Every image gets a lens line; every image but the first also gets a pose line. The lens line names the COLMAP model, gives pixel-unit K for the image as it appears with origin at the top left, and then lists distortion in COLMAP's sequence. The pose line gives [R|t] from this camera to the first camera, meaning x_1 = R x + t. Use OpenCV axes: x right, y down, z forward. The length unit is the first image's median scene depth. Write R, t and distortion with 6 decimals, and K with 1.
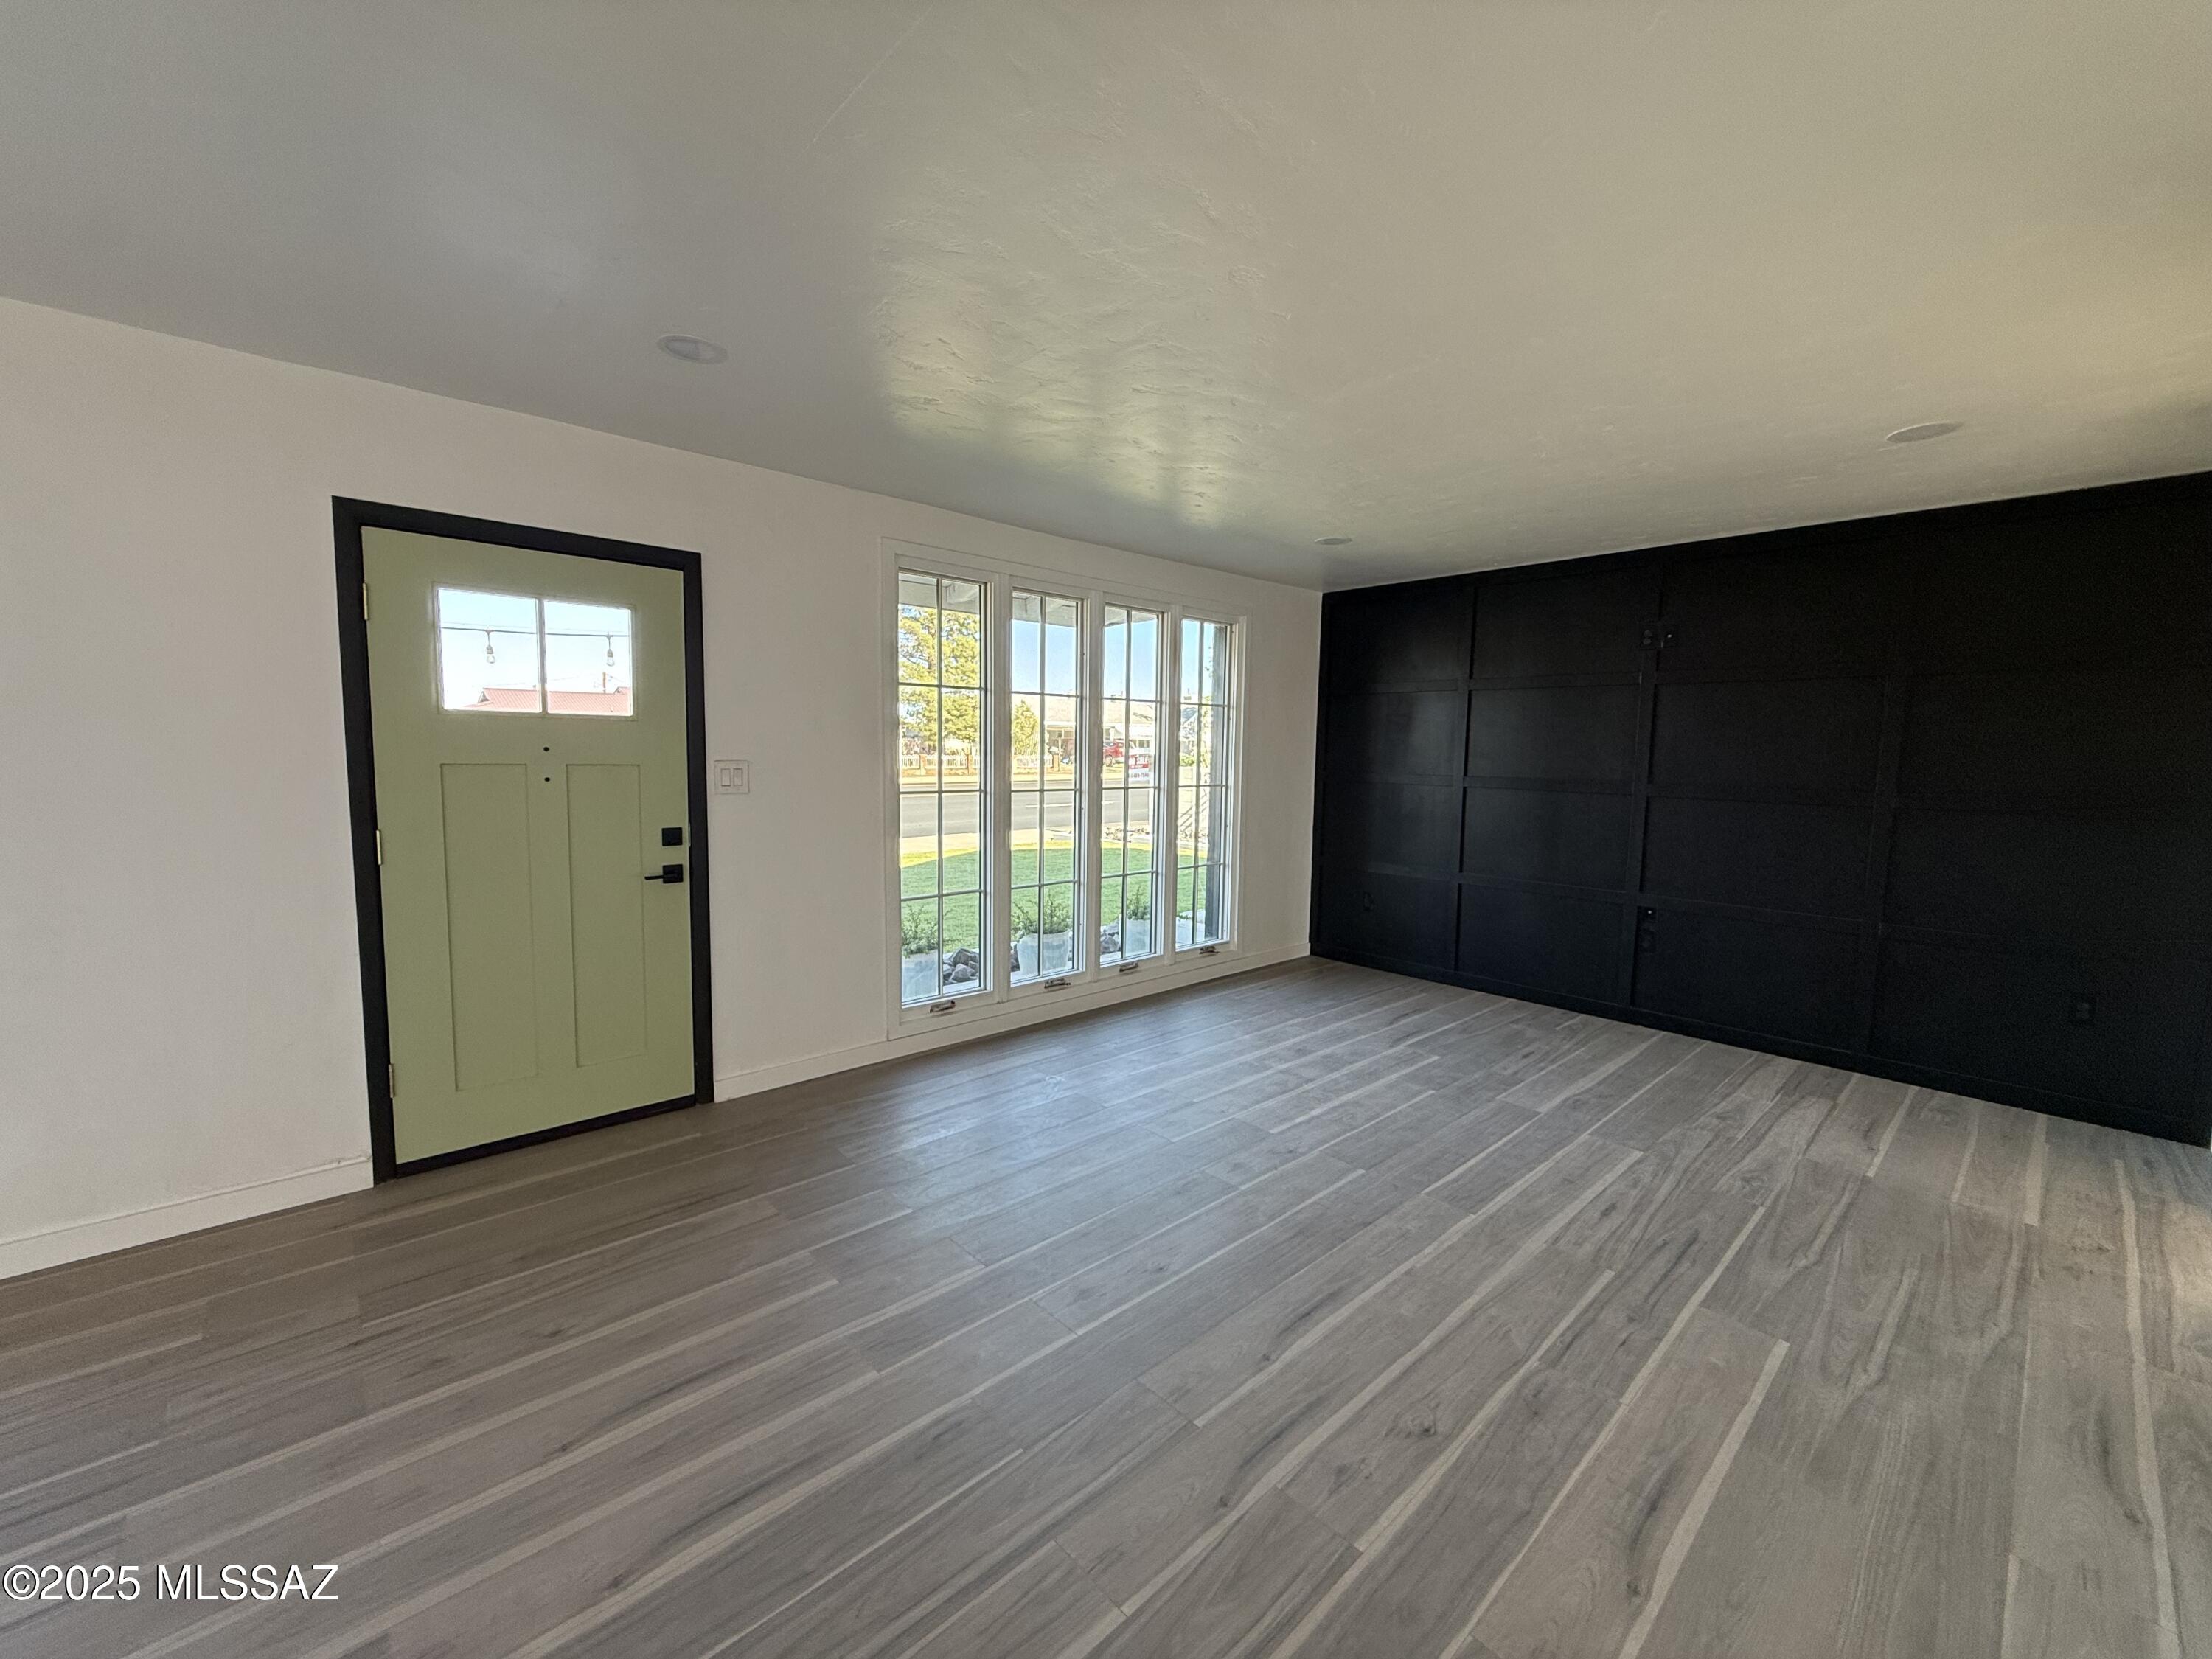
lens RADIAL K [[880.9, 0, 1097.0], [0, 880.9, 835.5], [0, 0, 1]] dist [-0.000341, -0.000097]
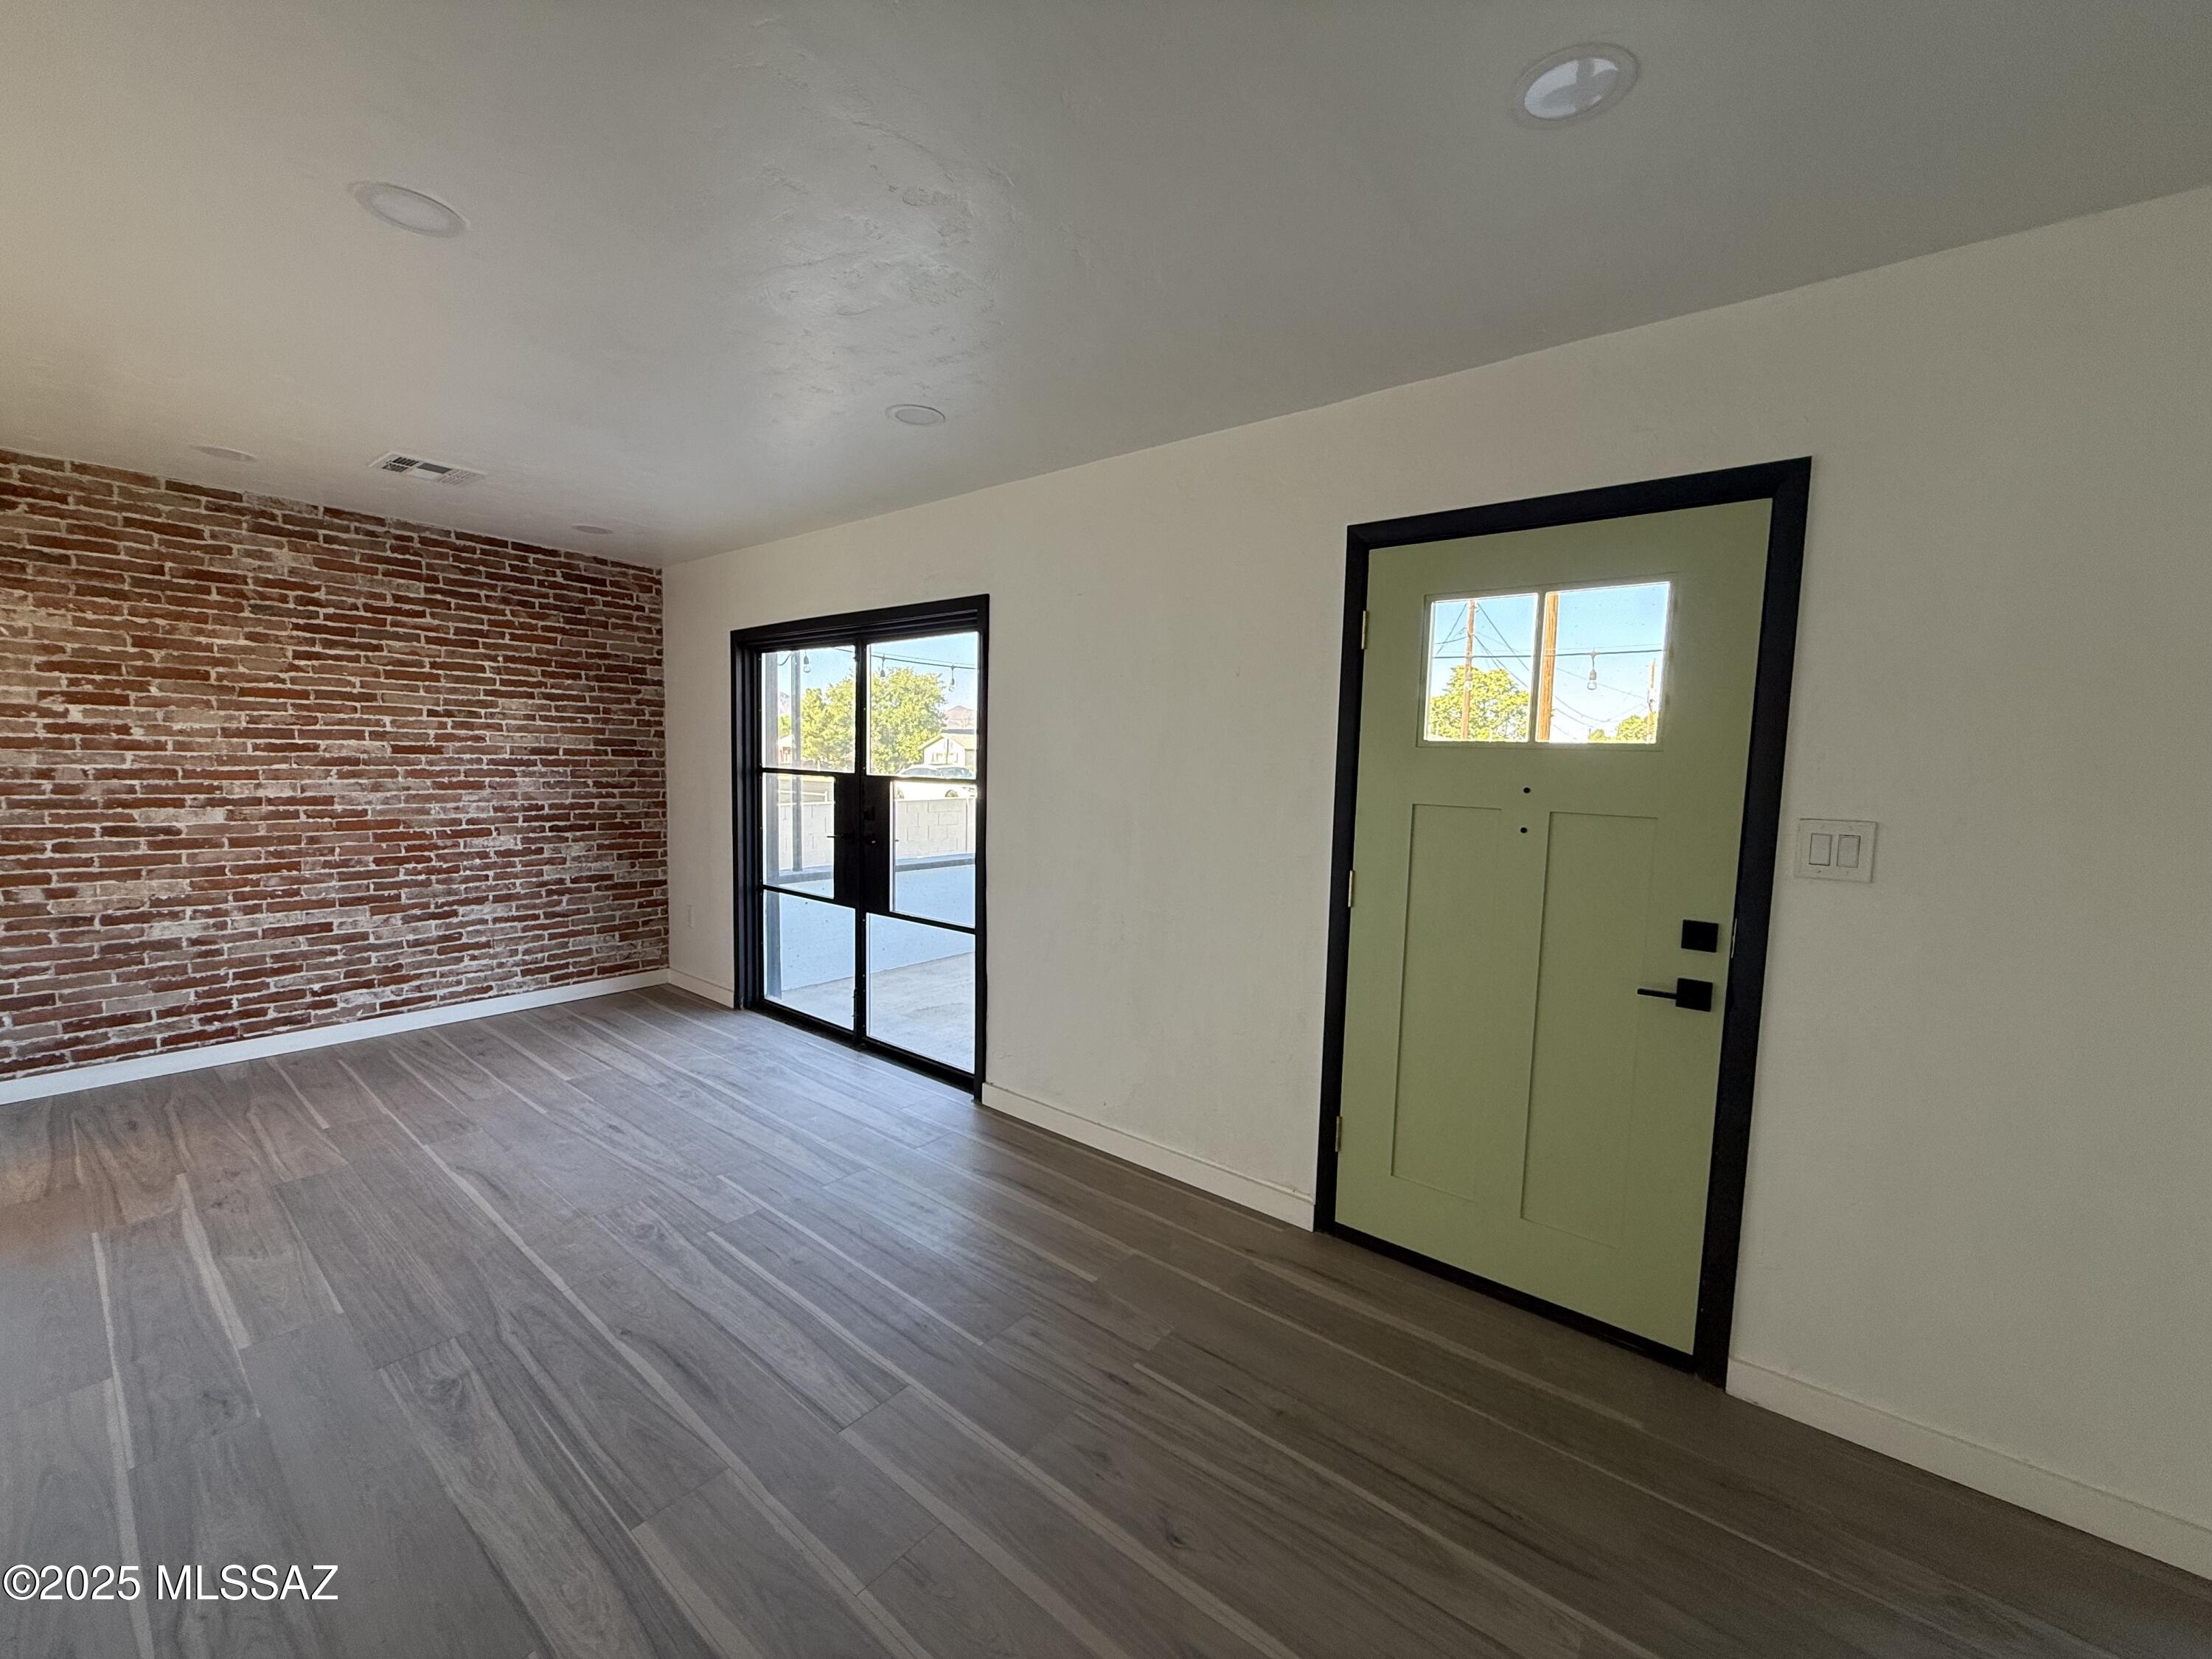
lens RADIAL K [[880.9, 0, 1100.3], [0, 880.9, 831.6], [0, 0, 1]] dist [-0.000341, -0.000097]
pose [[0.152945, 0.074731, -0.985405, 0.066585], [-0.116429, 0.991555, 0.057127, -0.064221], [0.981352, 0.105992, 0.160354, 0.529666]]
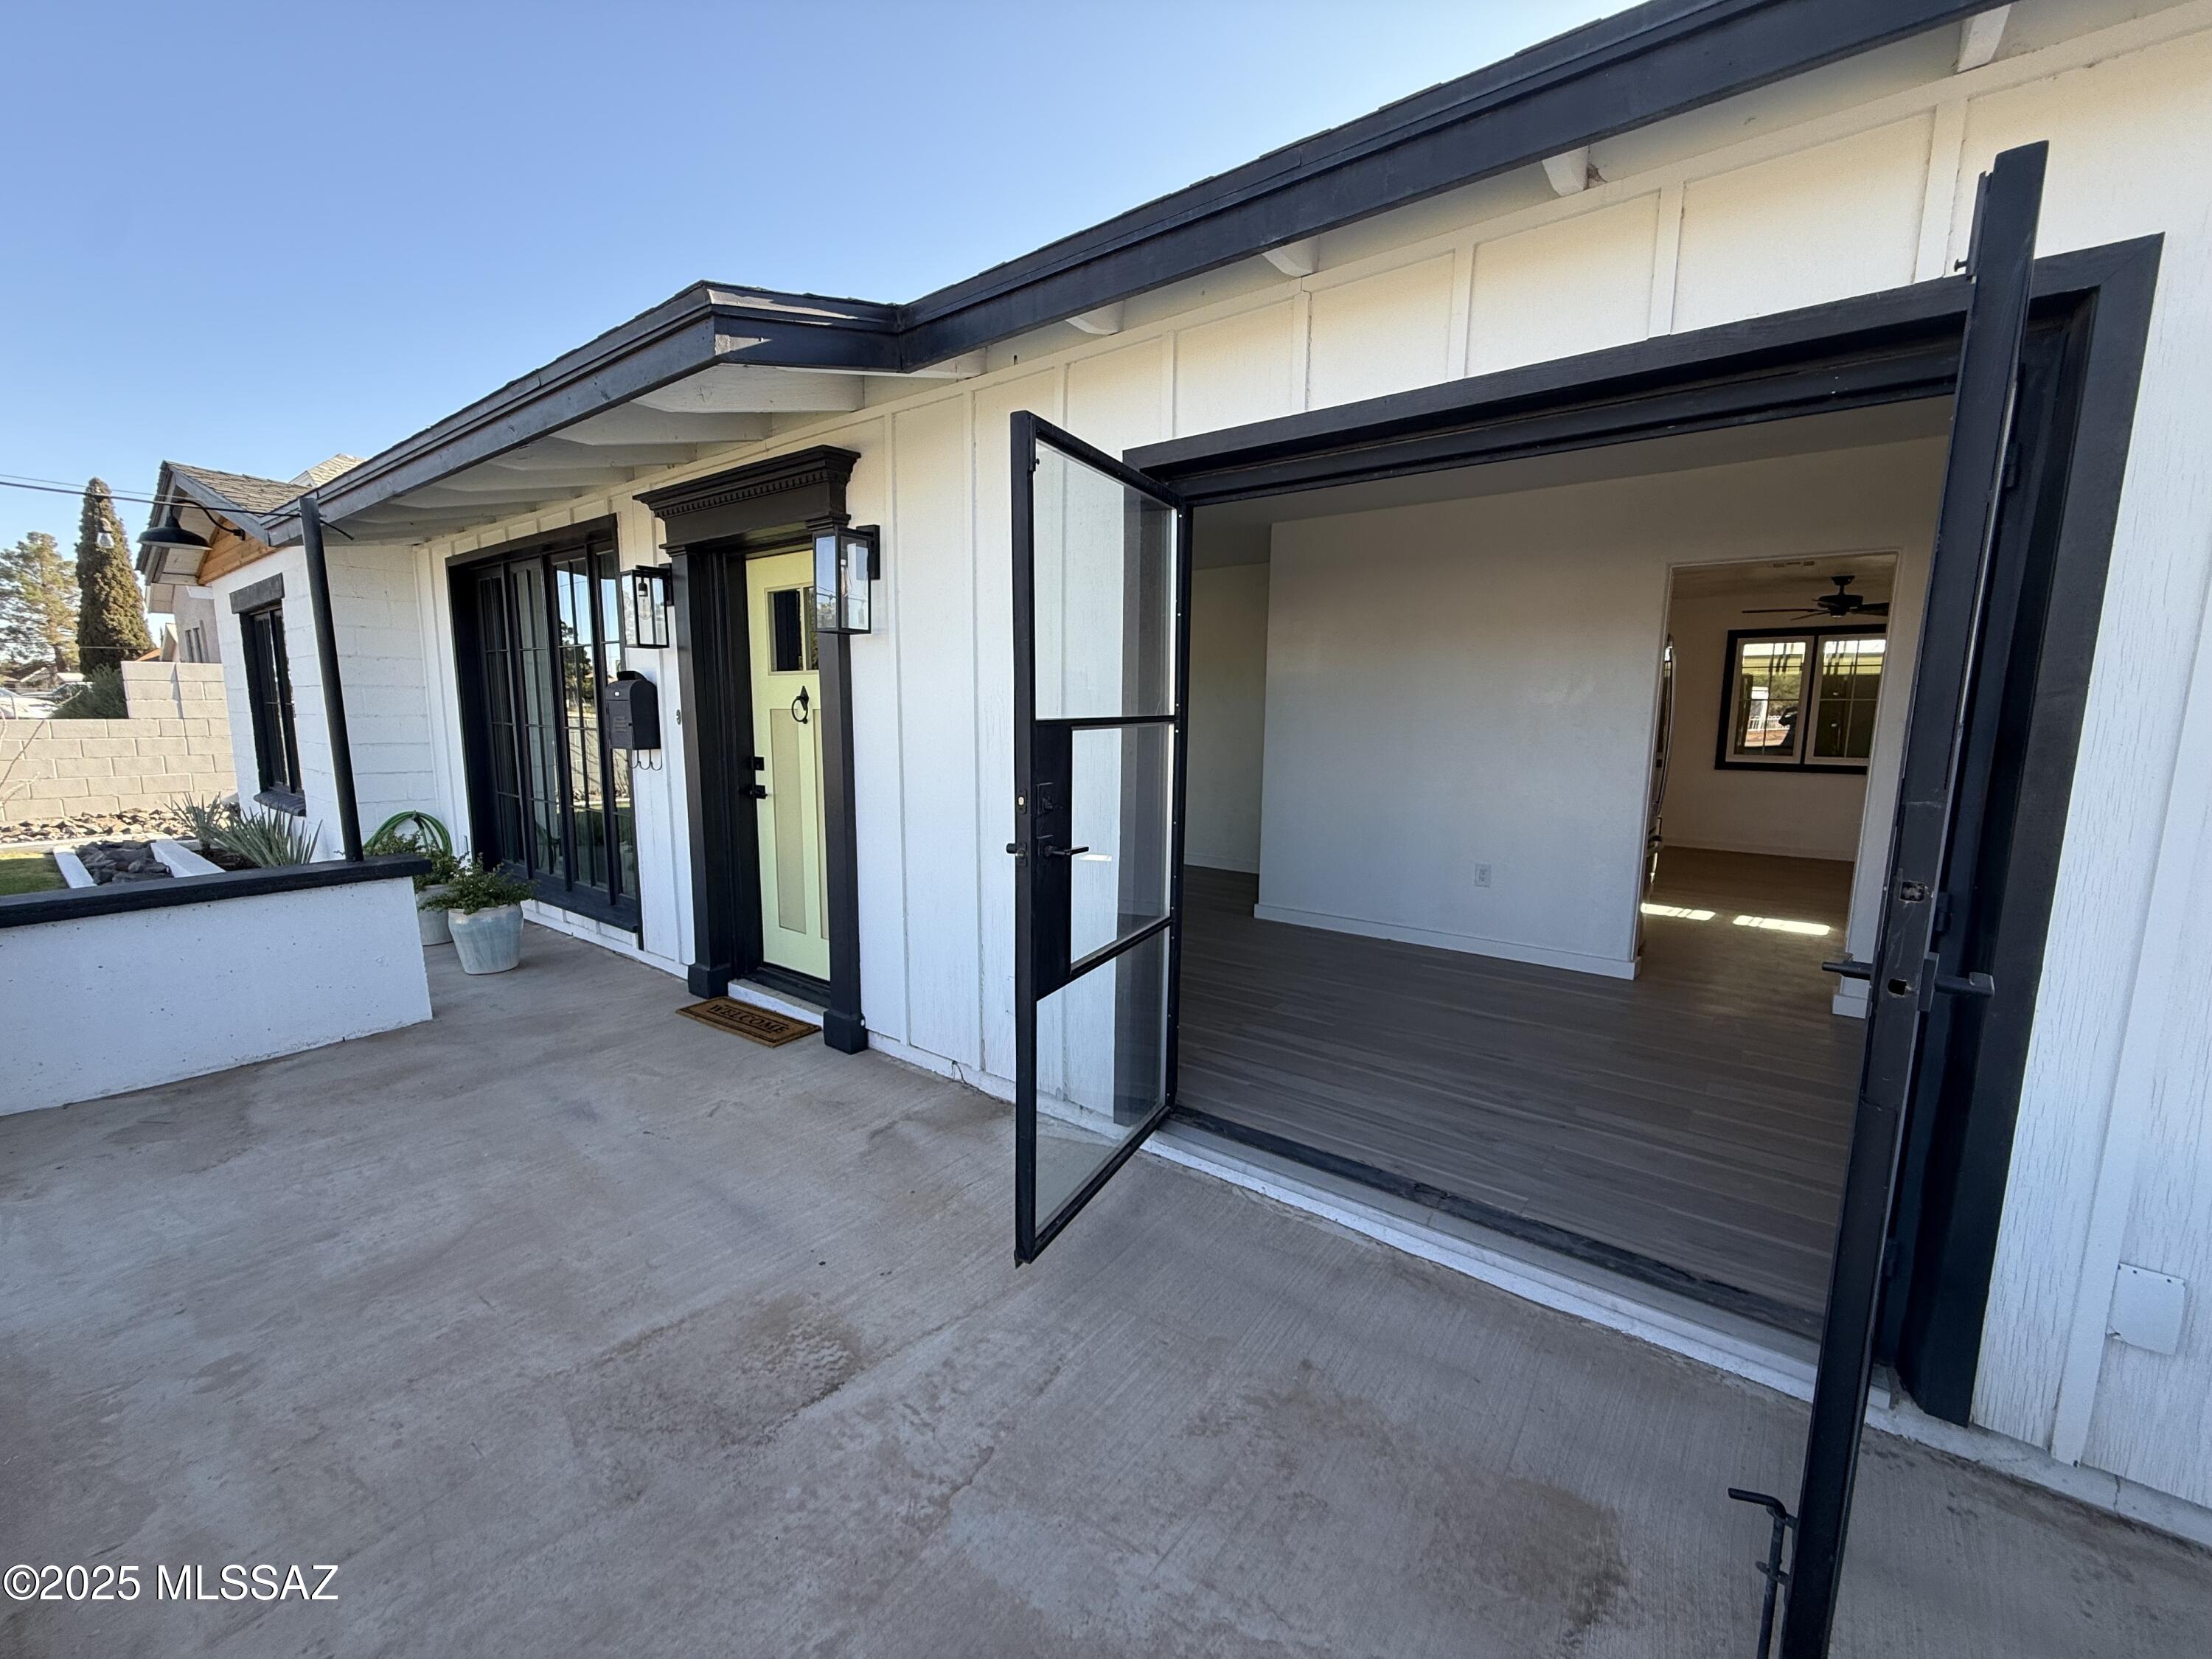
lens RADIAL K [[880.9, 0, 1106.7], [0, 880.9, 830.4], [0, 0, 1]] dist [-0.000341, -0.000097]
pose [[-0.185157, -0.151771, 0.970918, -2.103015], [0.084608, 0.981871, 0.169619, -0.095170], [-0.979060, 0.113554, -0.168960, 0.817378]]
